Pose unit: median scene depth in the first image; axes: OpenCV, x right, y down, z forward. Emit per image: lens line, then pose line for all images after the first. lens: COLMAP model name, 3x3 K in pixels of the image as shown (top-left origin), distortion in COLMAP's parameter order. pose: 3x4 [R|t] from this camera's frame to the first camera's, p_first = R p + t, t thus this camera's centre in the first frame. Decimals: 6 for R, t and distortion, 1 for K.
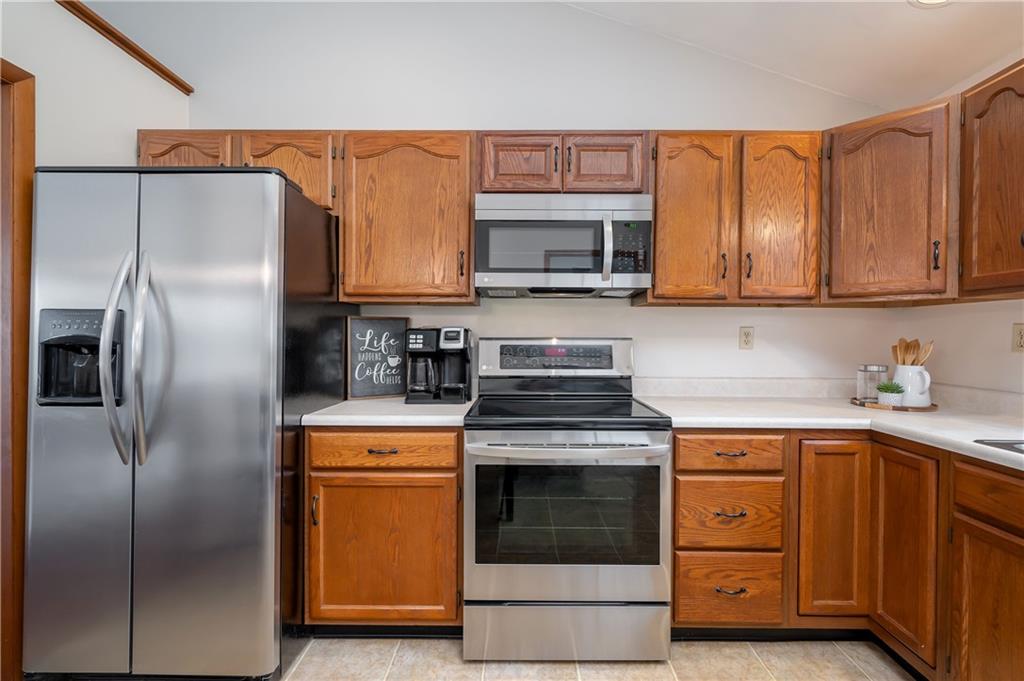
lens RADIAL K [[456.5, 0, 512.0], [0, 456.5, 340.5], [0, 0, 1]] dist [-0.001552, -0.000278]
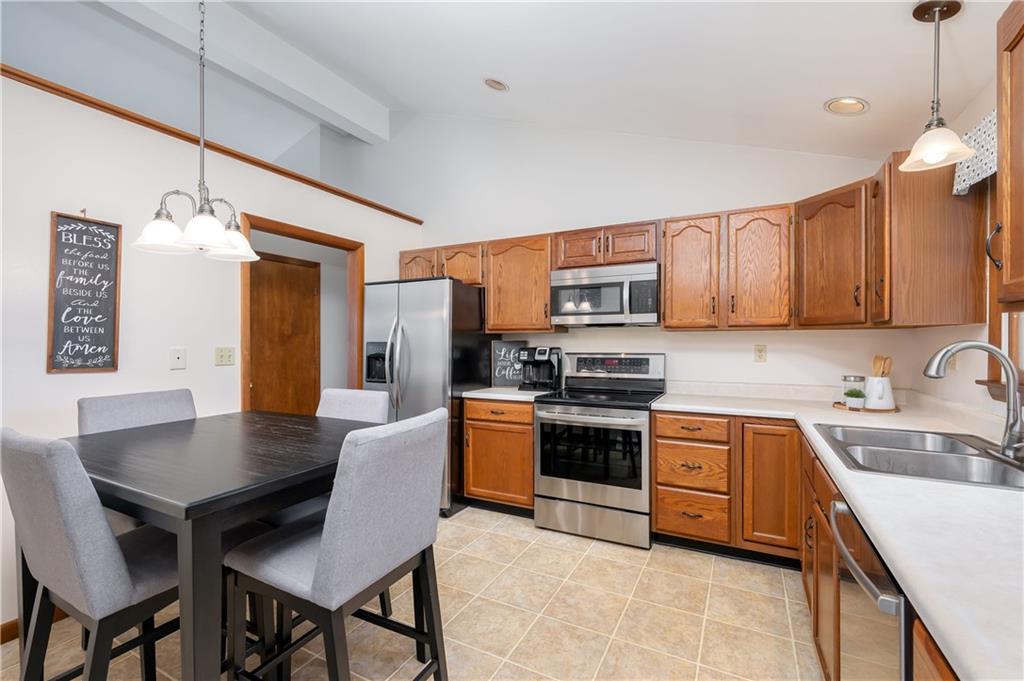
lens RADIAL K [[445.6, 0, 508.6], [0, 445.6, 343.9], [0, 0, 1]] dist [-0.000734, -0.000118]
pose [[0.893579, -0.004830, -0.448880, 0.526869], [0.002493, 0.999980, -0.005796, -0.033085], [0.448899, 0.004060, 0.893573, -0.582620]]
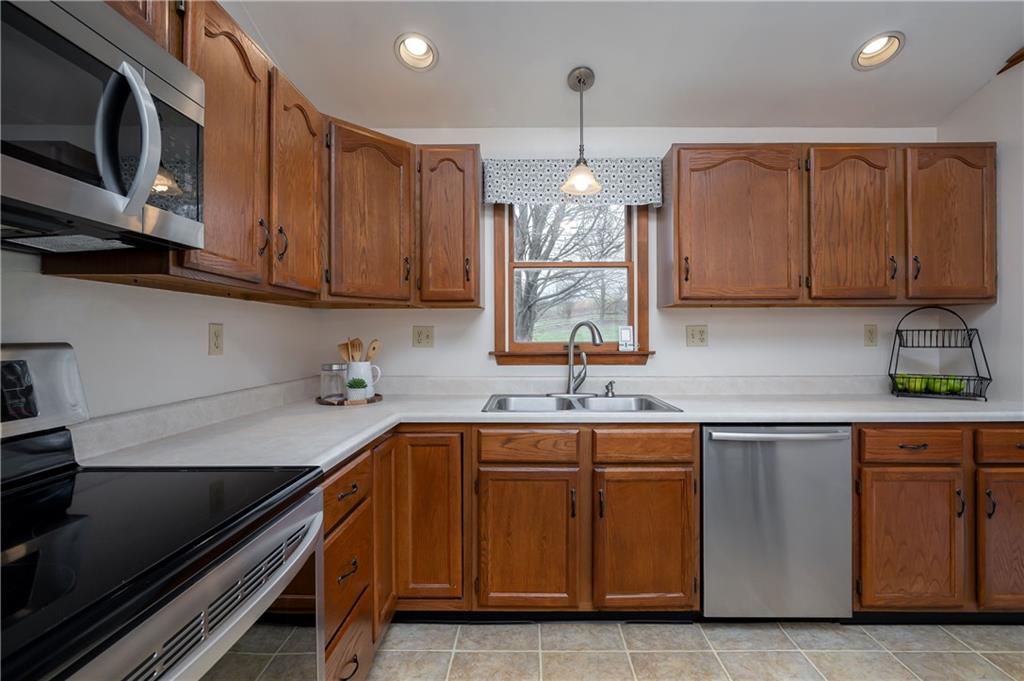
lens RADIAL K [[426.9, 0, 512.0], [0, 426.9, 340.5], [0, 0, 1]] dist [-0.000387, -0.000031]
pose [[-0.005322, -0.014214, 0.999885, -0.189153], [0.016675, 0.999759, 0.014301, -0.007010], [-0.999847, 0.016749, -0.005083, 0.642959]]
